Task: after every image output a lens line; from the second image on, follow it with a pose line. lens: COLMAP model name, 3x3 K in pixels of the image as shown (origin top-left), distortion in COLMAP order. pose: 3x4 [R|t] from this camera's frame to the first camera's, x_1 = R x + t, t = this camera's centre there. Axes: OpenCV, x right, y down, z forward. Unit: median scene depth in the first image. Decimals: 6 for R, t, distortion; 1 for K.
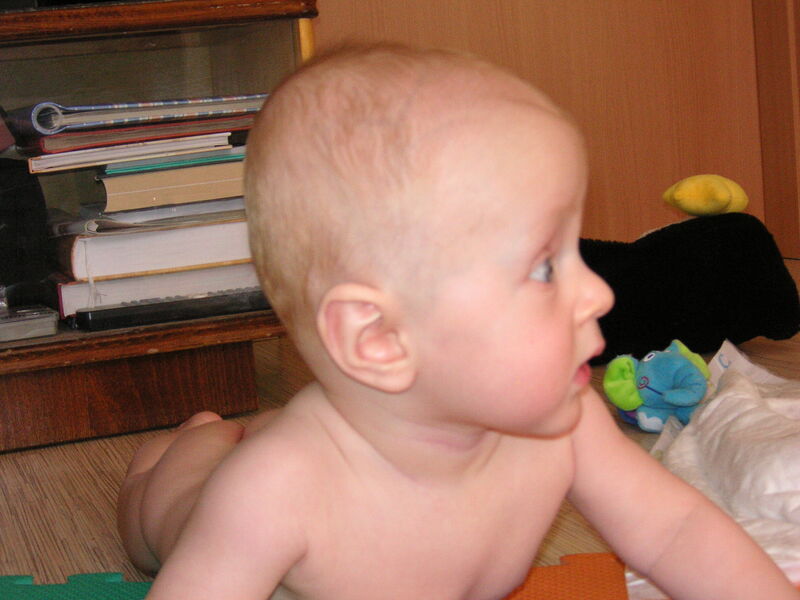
lens RADIAL K [[1360.3, 0, 400.0], [0, 1360.3, 300.0], [0, 0, 1]] dist [-0.108420, -0.192893]
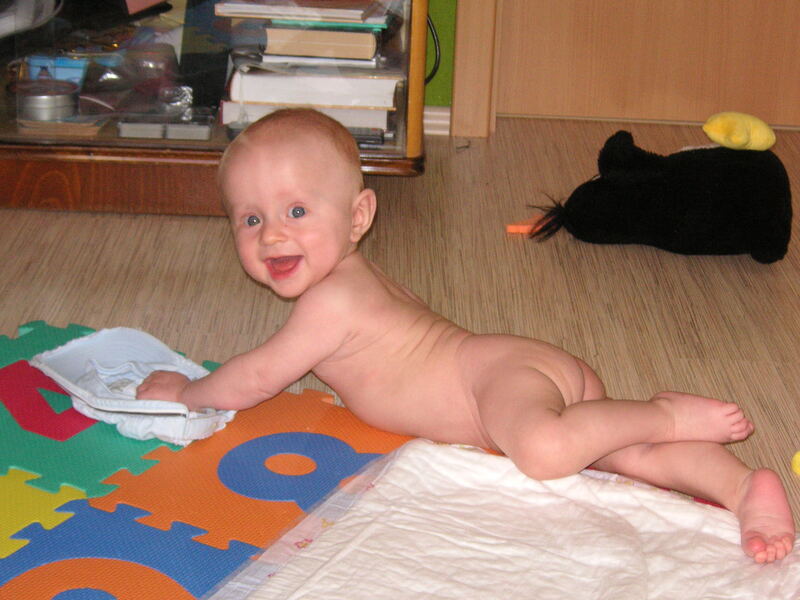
lens RADIAL K [[1728.6, 0, 400.0], [0, 1728.6, 300.0], [0, 0, 1]] dist [-0.098208, -0.222823]
pose [[0.927580, 0.242778, -0.283999, 0.463363], [-0.174868, 0.953820, 0.244232, -0.280206], [0.330178, -0.176882, 0.927198, -0.597724]]
